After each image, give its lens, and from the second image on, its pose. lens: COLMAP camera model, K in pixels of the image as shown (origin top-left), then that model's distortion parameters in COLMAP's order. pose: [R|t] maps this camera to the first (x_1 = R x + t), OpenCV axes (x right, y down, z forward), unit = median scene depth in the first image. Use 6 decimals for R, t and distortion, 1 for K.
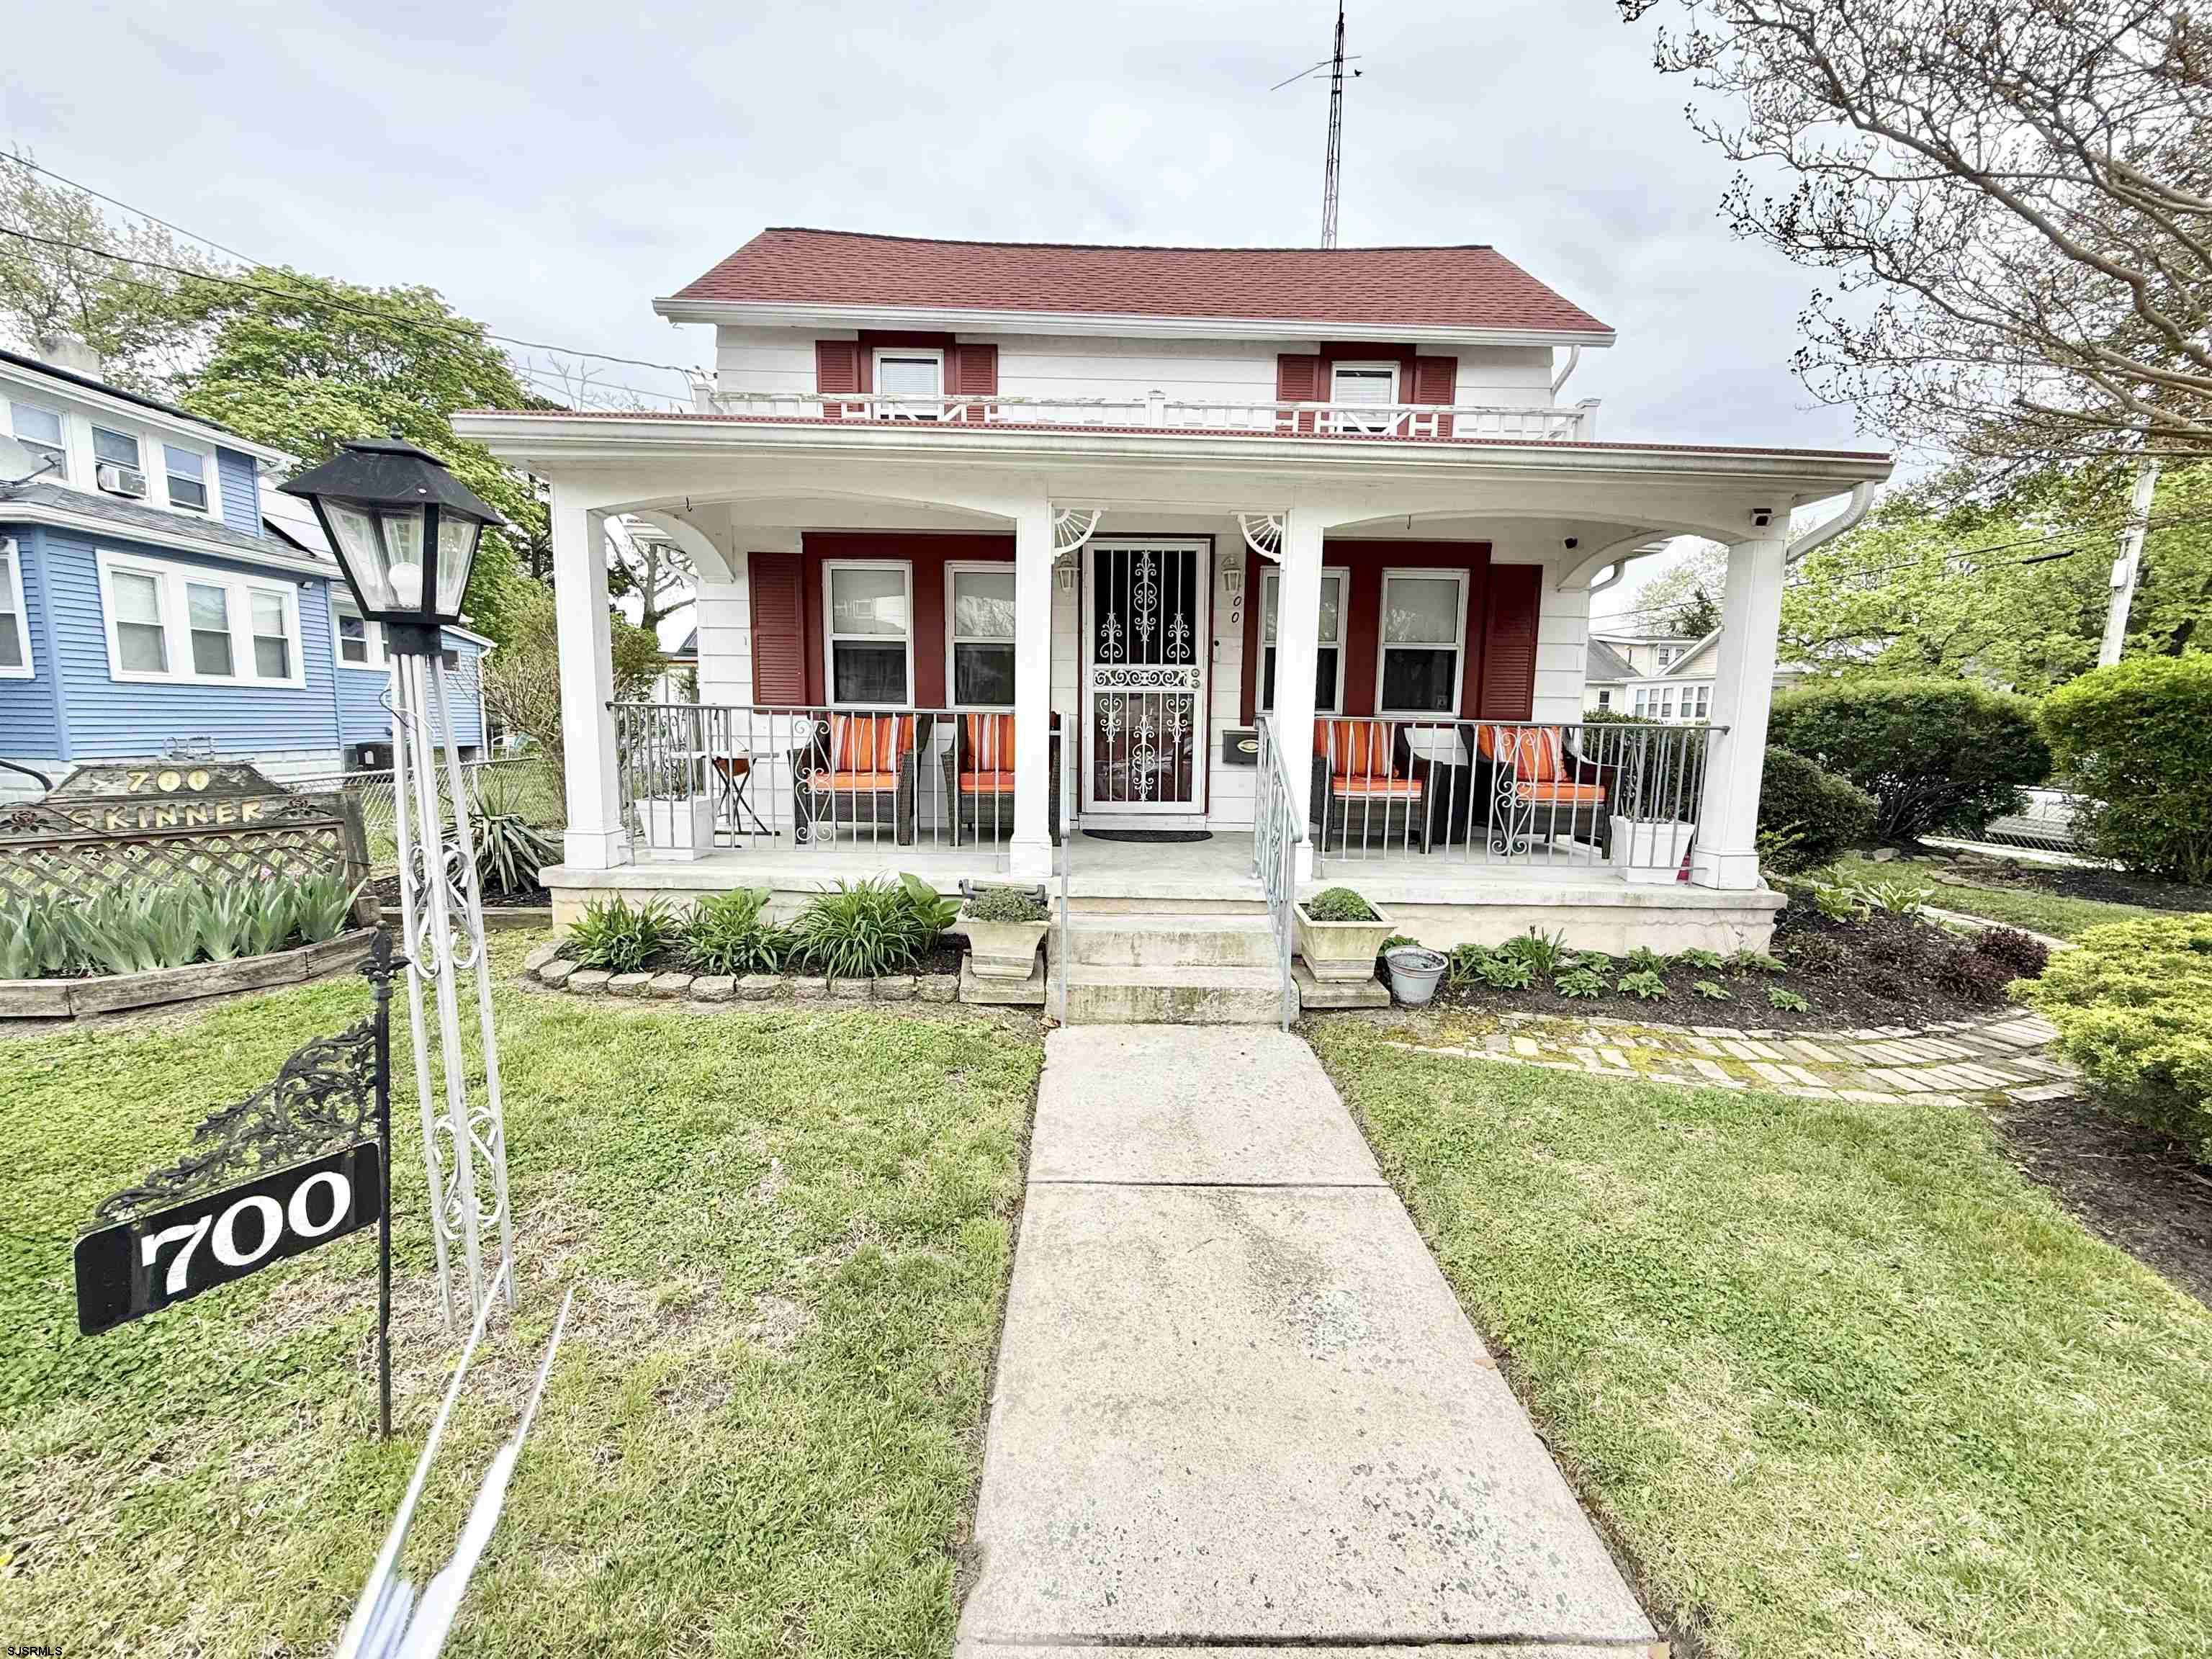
lens RADIAL K [[874.8, 0, 1094.3], [0, 874.8, 828.9], [0, 0, 1]] dist [-0.003725, 0.001224]
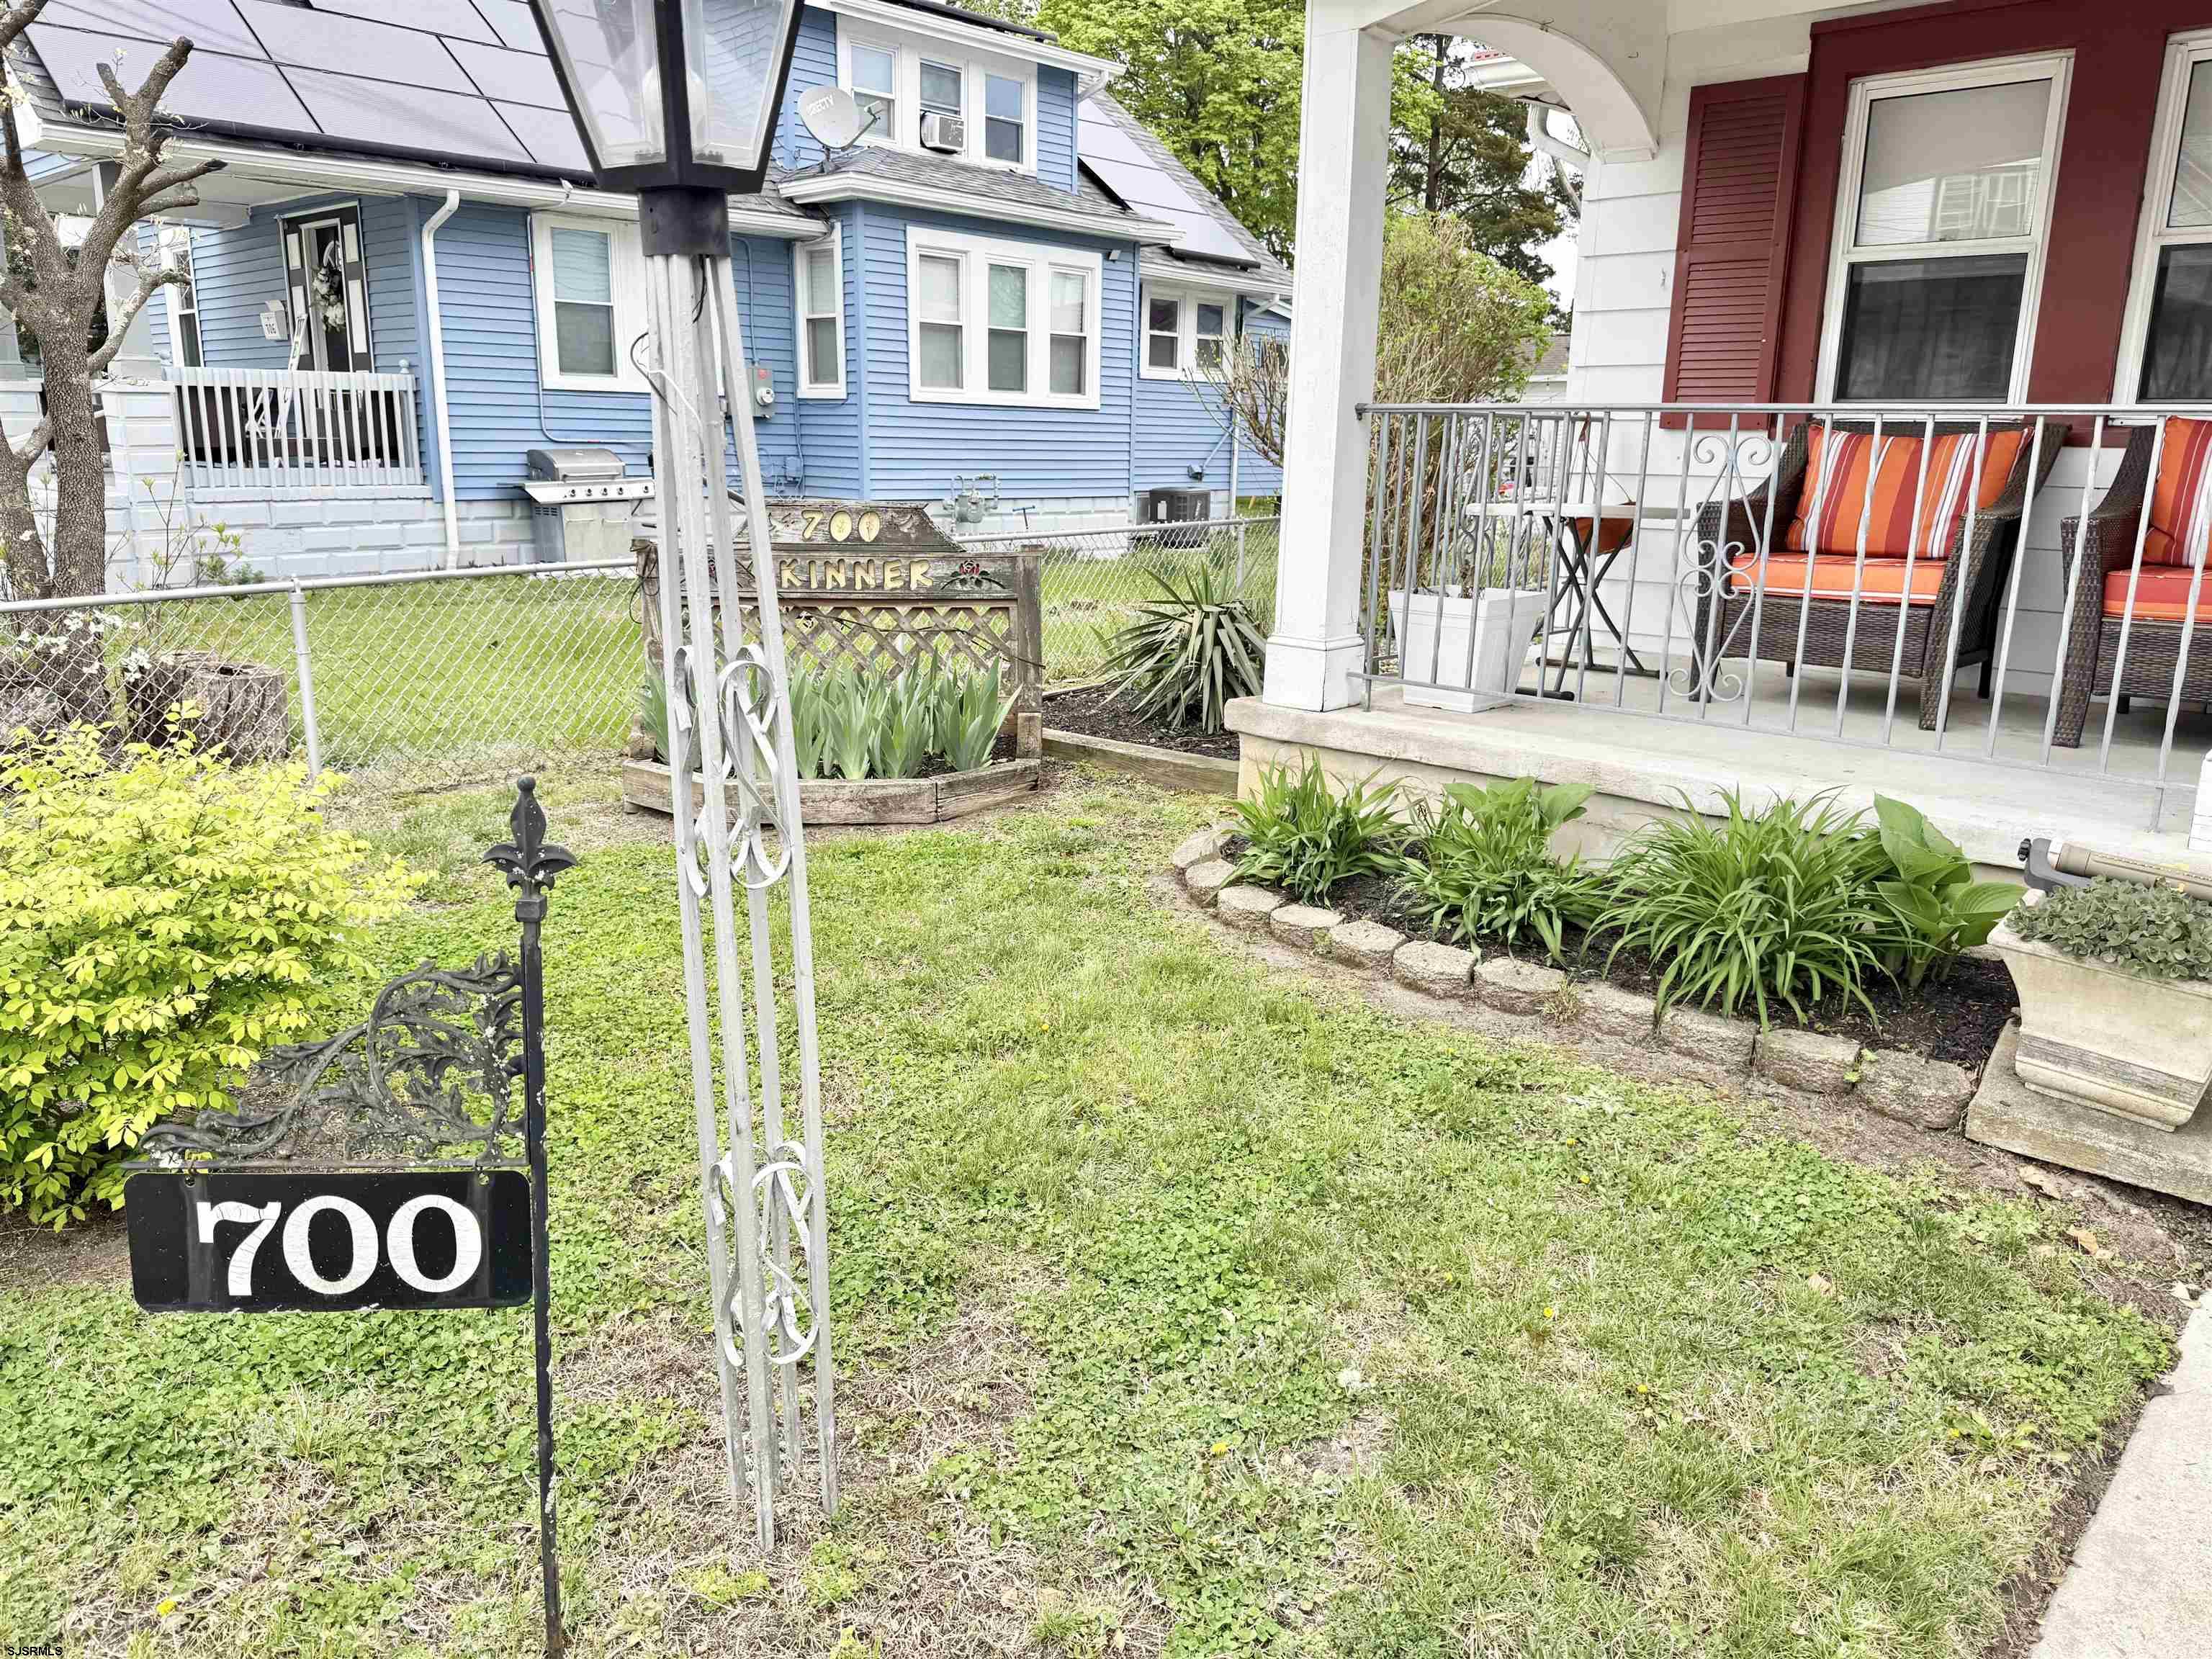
lens RADIAL K [[1544.0, 0, 1122.9], [0, 1544.0, 813.4], [0, 0, 1]] dist [0.059728, -0.080051]
pose [[0.710313, 0.155309, -0.686538, 0.035613], [-0.089141, 0.987349, 0.131132, -0.007360], [0.698218, -0.031946, 0.715172, 0.196741]]
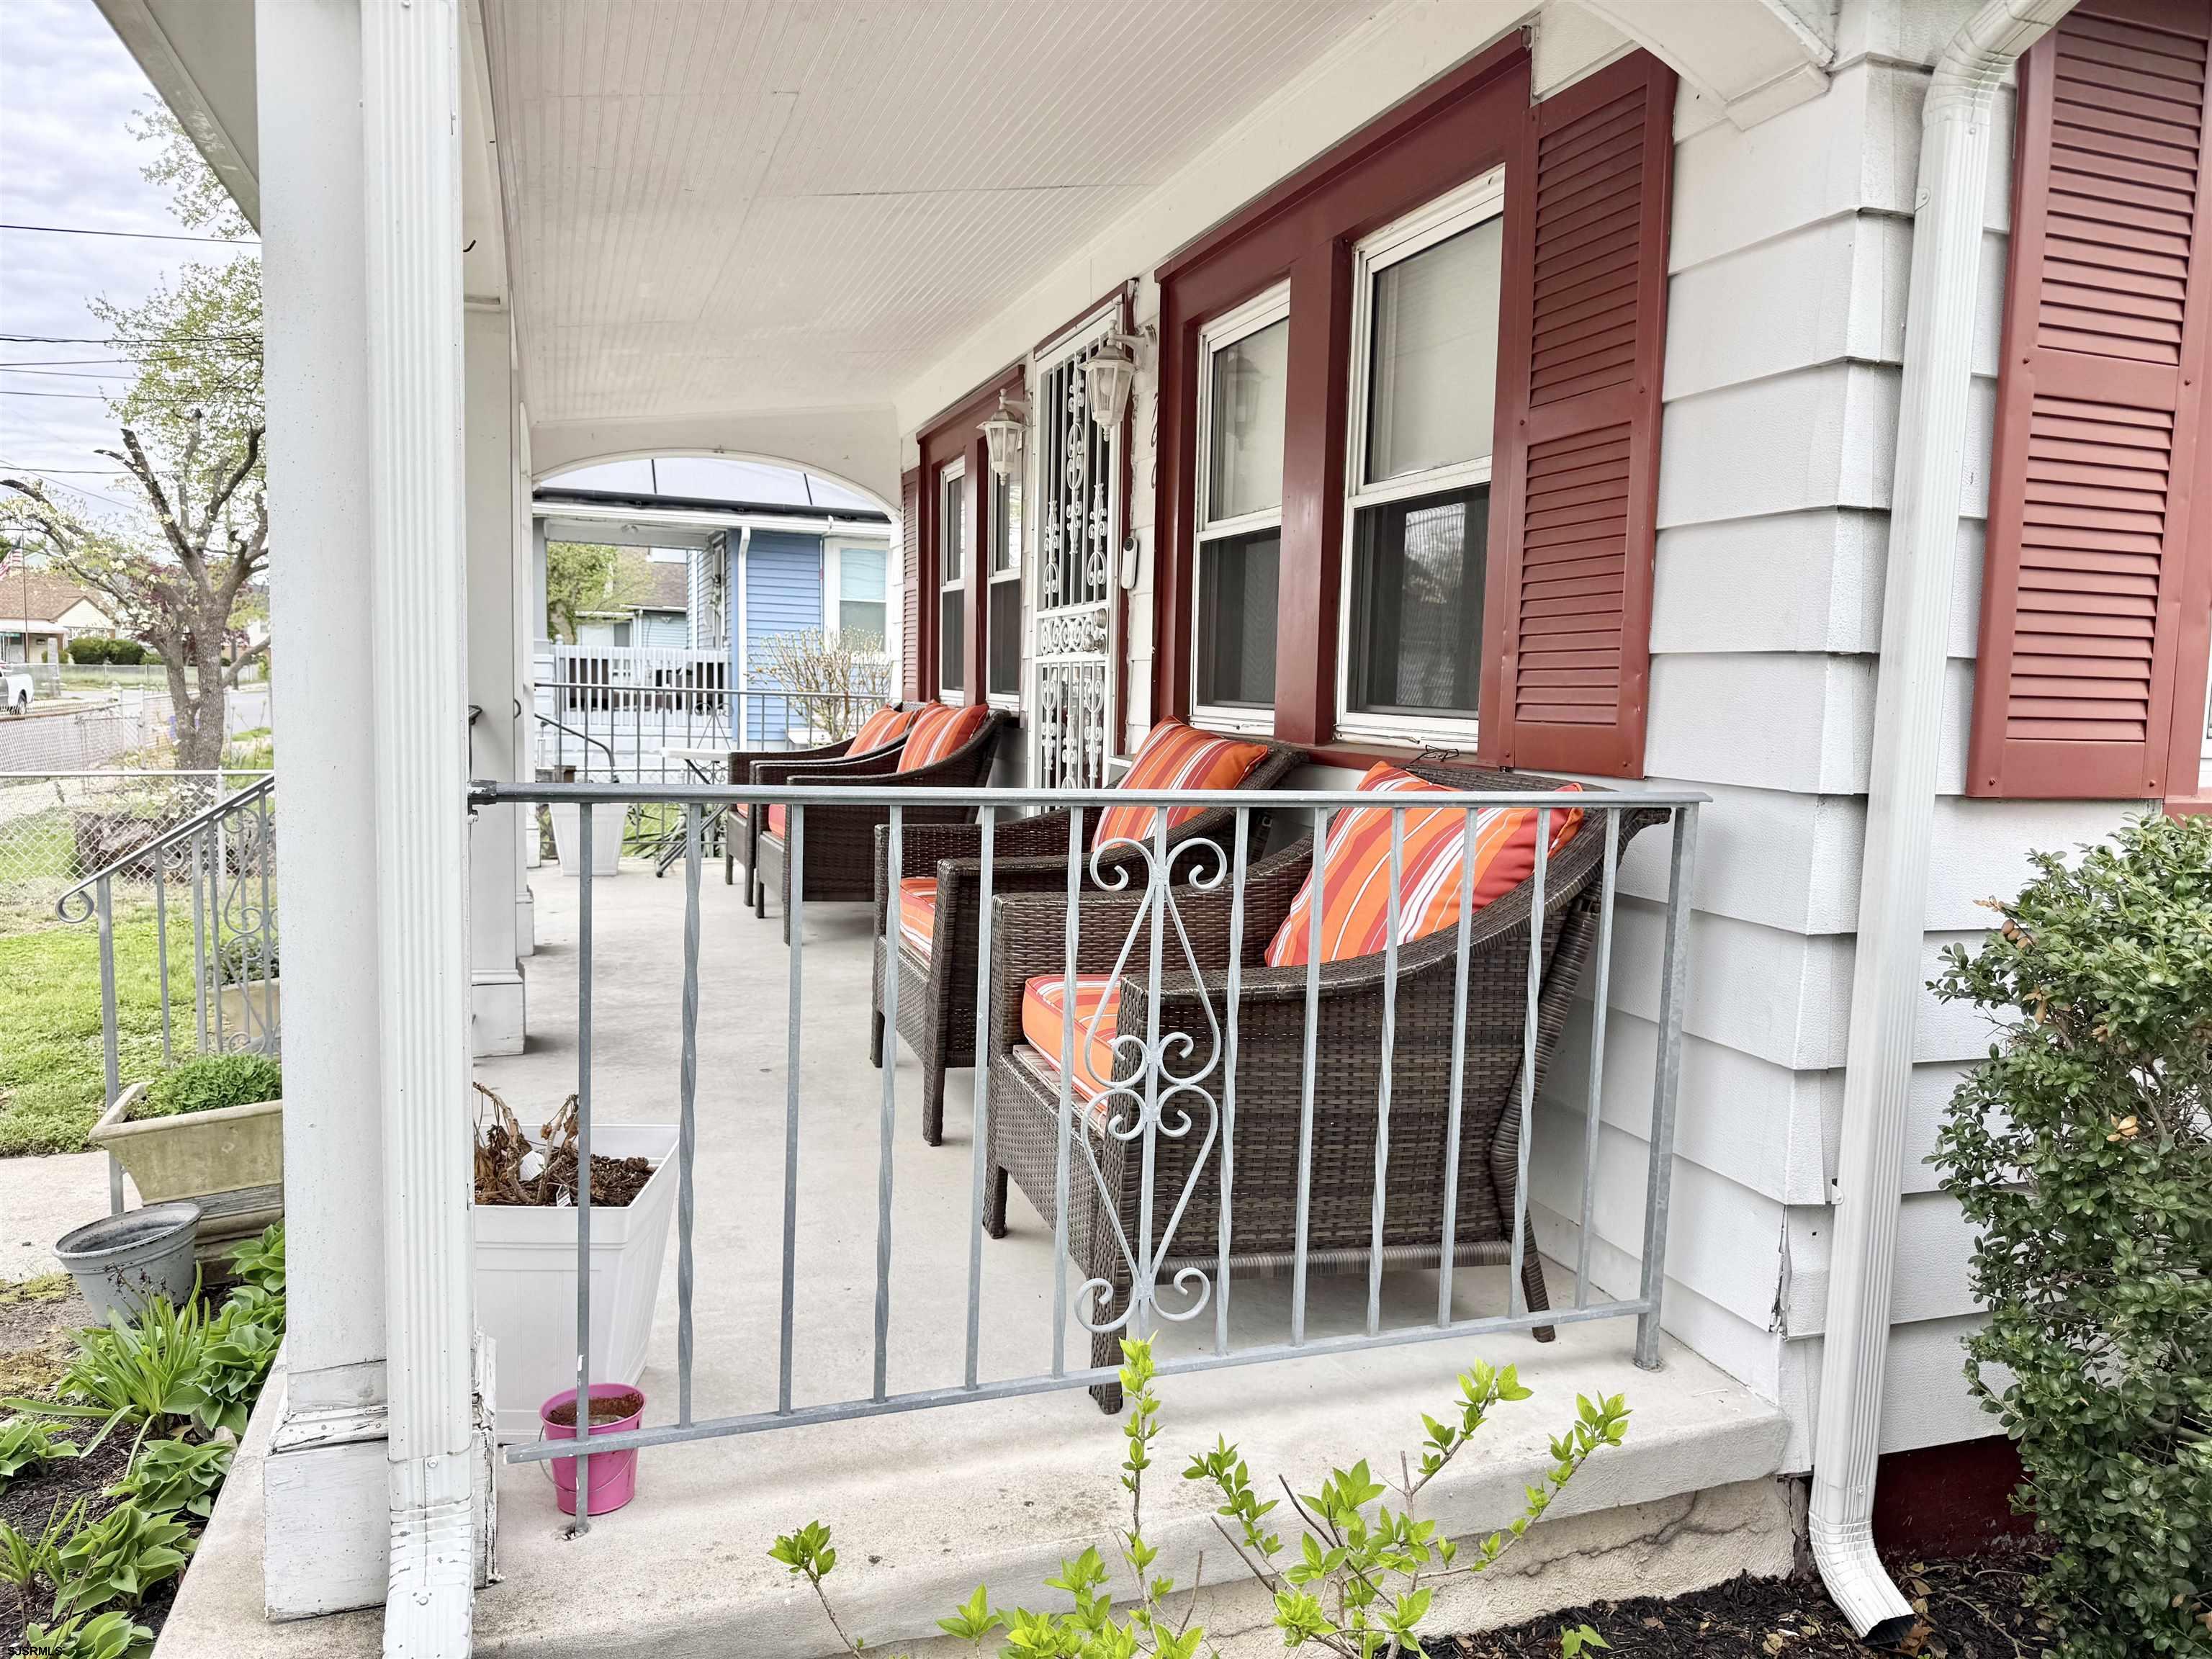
lens RADIAL K [[1544.0, 0, 1127.3], [0, 1544.0, 822.1], [0, 0, 1]] dist [0.059728, -0.080051]
pose [[0.330401, 0.074481, -0.940897, 1.134842], [-0.148238, 0.988605, 0.026203, -0.138248], [0.932127, 0.130819, 0.337677, 1.048963]]
